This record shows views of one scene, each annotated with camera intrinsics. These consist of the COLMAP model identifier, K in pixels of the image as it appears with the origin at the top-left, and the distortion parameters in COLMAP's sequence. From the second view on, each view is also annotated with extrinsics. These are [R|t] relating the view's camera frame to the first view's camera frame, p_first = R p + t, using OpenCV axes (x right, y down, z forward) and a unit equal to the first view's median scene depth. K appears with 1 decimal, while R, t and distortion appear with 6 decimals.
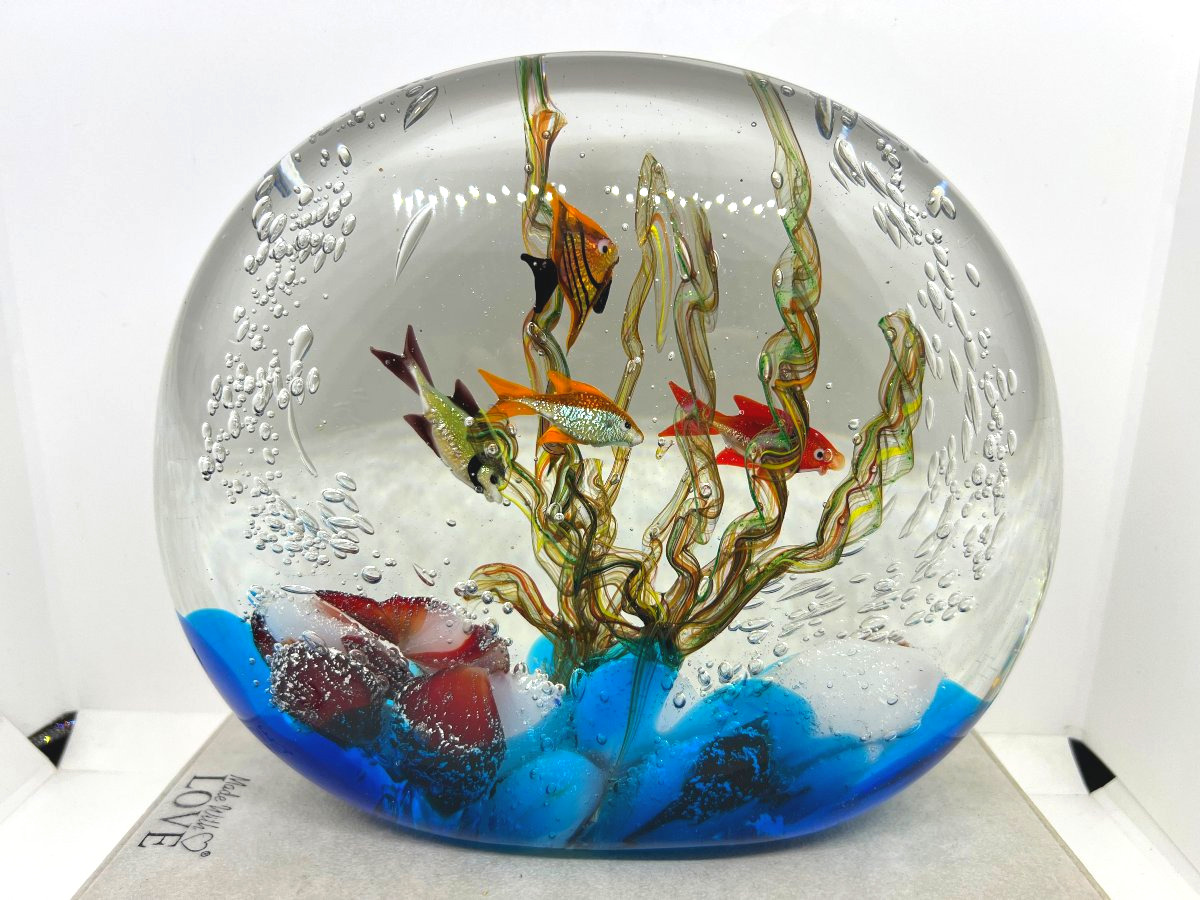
lens RADIAL K [[911.7, 0, 596.5], [0, 911.7, 450.5], [0, 0, 1]] dist [0.034912, -0.003223]
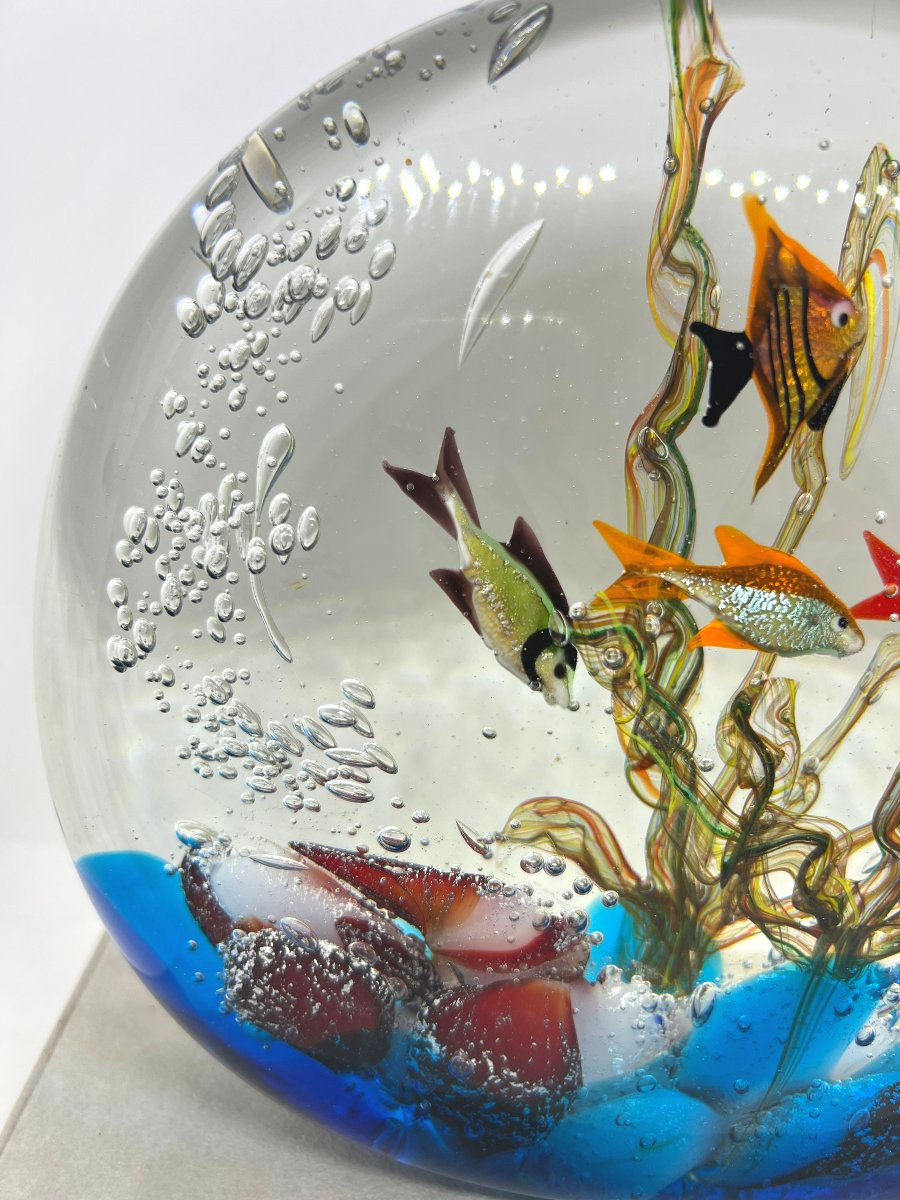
lens RADIAL K [[938.0, 0, 424.8], [0, 938.0, 587.8], [0, 0, 1]] dist [0.035973, -0.082975]
pose [[0.999624, 0.026388, 0.007442, -0.230854], [-0.027116, 0.991668, 0.125936, -0.113719], [-0.004057, -0.126091, 0.992010, 0.379826]]
